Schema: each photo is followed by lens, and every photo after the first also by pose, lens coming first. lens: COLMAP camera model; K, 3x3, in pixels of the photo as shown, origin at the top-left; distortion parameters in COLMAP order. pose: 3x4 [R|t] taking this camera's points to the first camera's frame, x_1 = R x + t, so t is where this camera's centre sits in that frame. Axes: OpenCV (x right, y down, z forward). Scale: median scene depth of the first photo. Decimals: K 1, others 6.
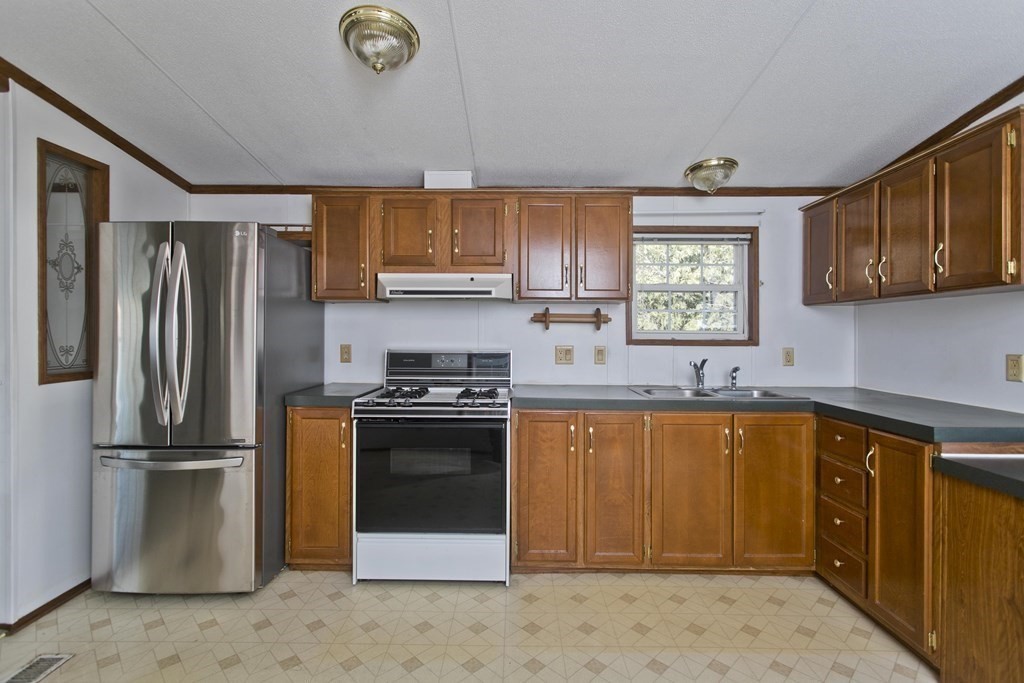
lens RADIAL K [[465.1, 0, 512.0], [0, 465.1, 341.5], [0, 0, 1]] dist [-0.002660, -0.000291]
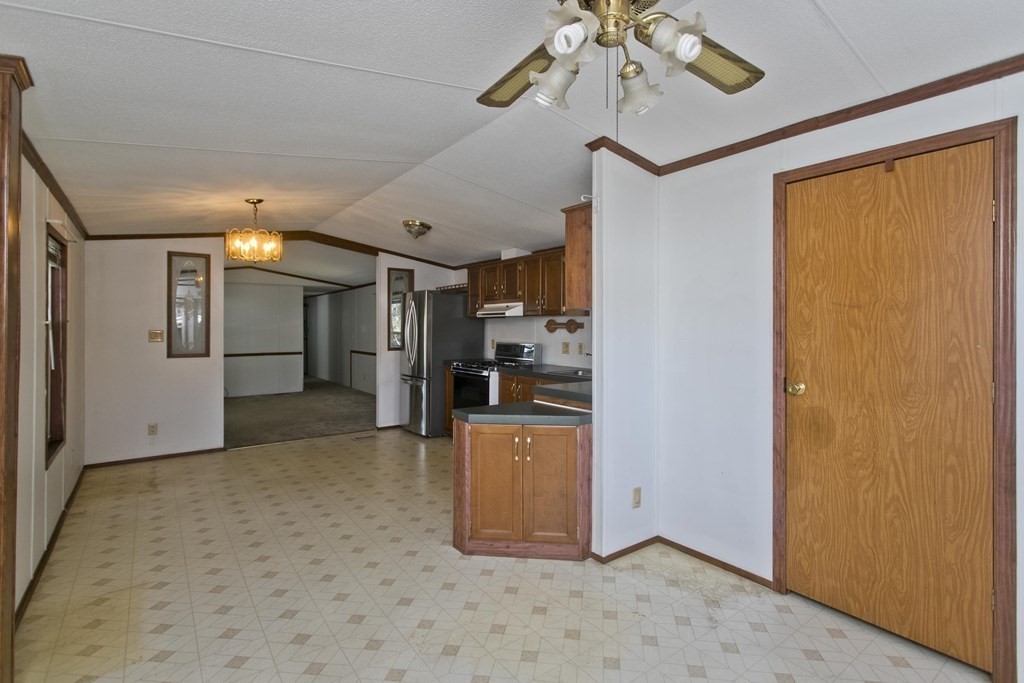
lens RADIAL K [[487.1, 0, 514.3], [0, 487.1, 329.4], [0, 0, 1]] dist [-0.016461, -0.000147]
pose [[0.610922, 0.001015, -0.791690, 1.560564], [-0.007294, 0.999964, -0.004346, -0.030376], [0.791657, 0.008430, 0.610907, -0.206055]]
